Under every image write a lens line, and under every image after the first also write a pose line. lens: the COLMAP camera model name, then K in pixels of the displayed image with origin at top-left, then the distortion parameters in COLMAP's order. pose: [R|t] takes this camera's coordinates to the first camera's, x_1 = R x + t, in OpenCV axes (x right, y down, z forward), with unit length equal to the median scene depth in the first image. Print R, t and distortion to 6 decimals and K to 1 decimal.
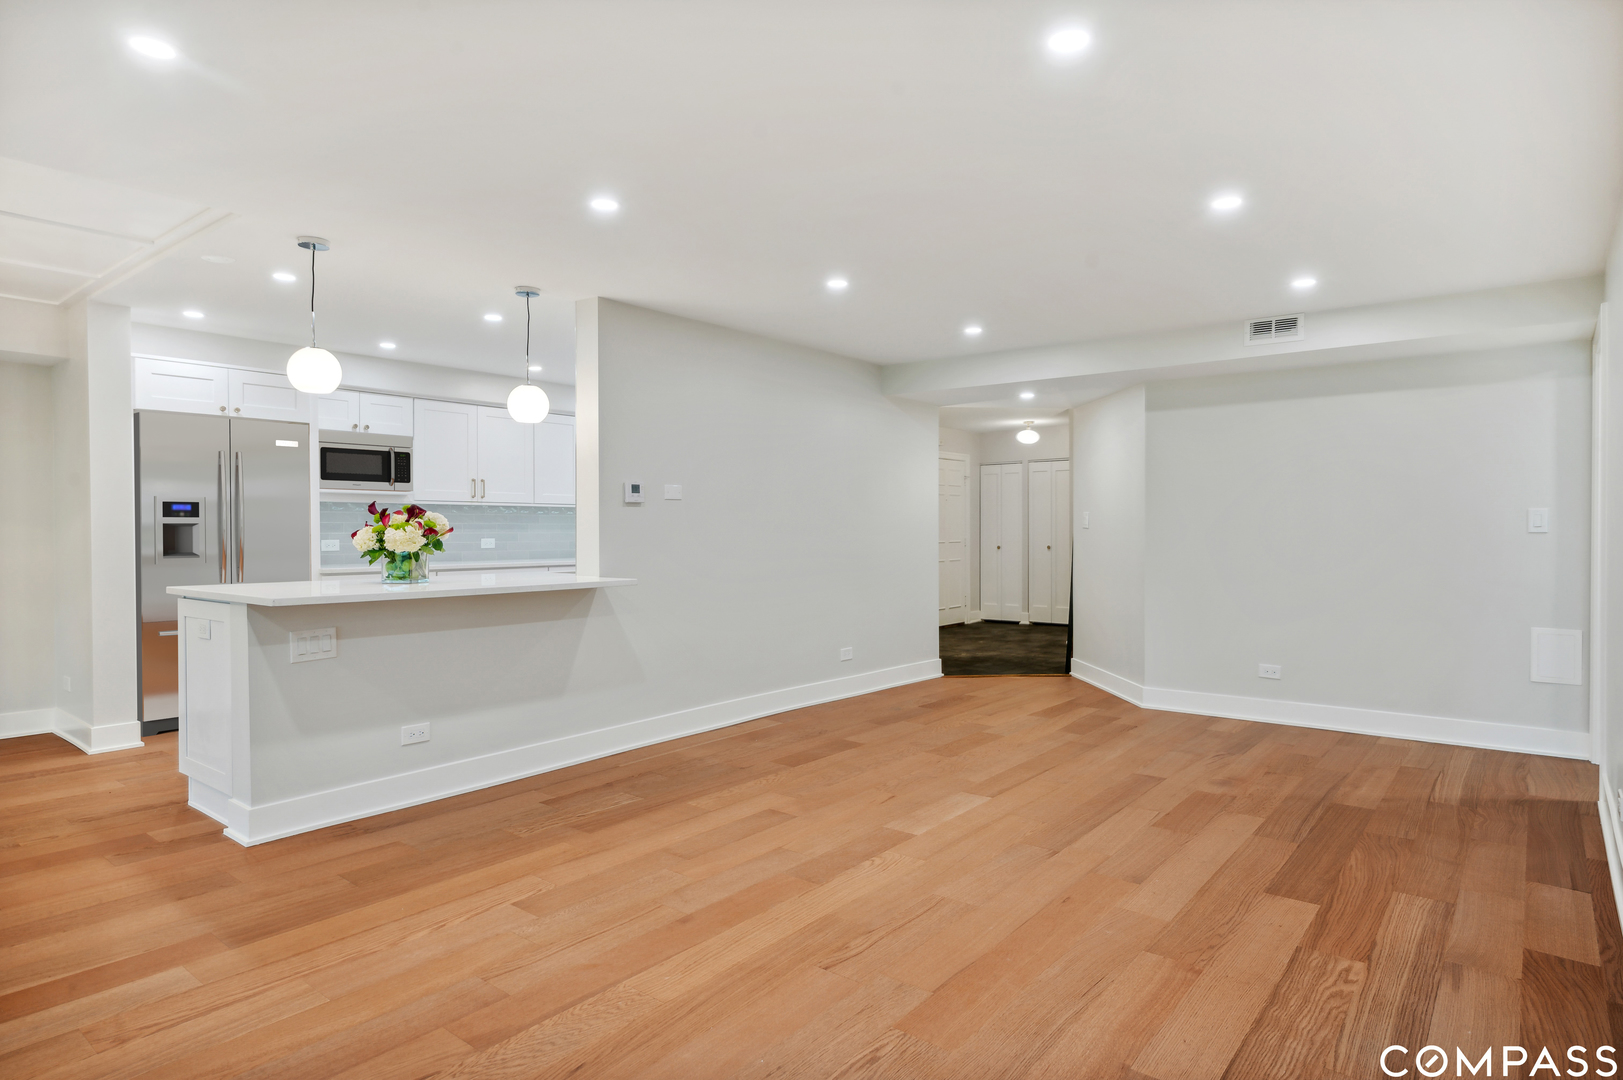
lens RADIAL K [[877.2, 0, 796.9], [0, 877.2, 530.3], [0, 0, 1]] dist [-0.002884, -0.000171]
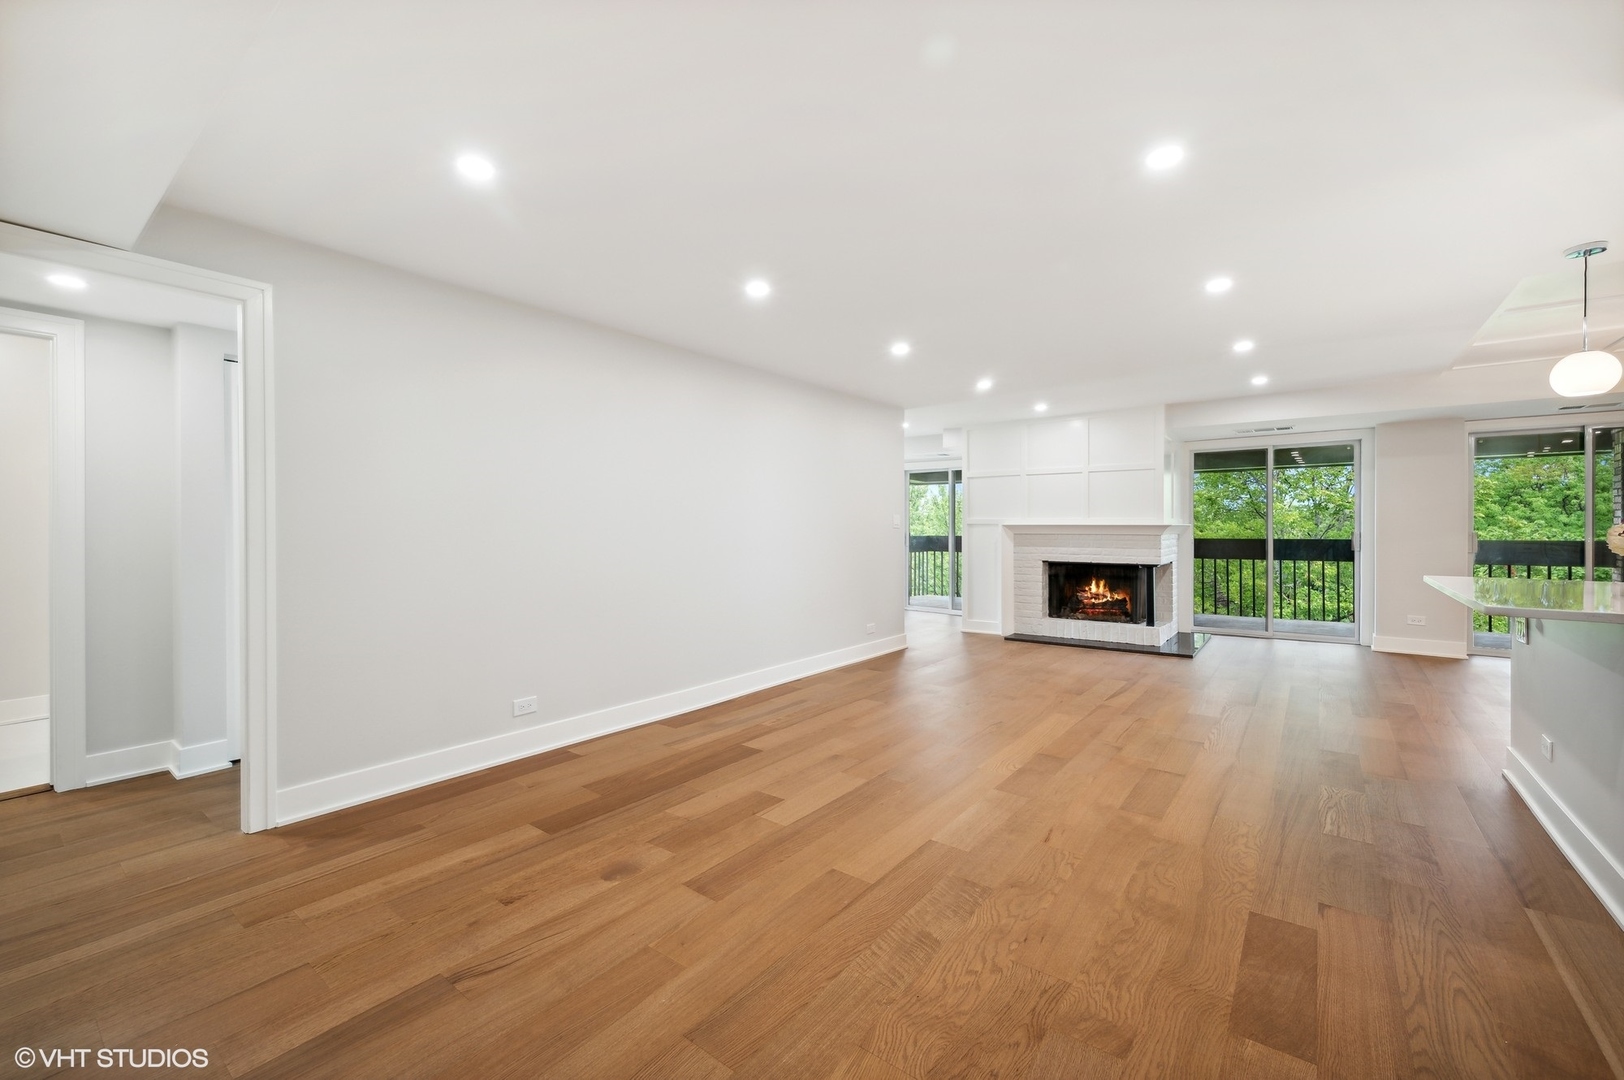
lens RADIAL K [[654.1, 0, 795.9], [0, 654.1, 529.4], [0, 0, 1]] dist [0.003171, 0.000115]
pose [[-0.999663, 0.000719, -0.025938, 0.433275], [0.000574, 0.999984, 0.005590, -0.004513], [0.025942, 0.005574, -0.999648, 1.909872]]
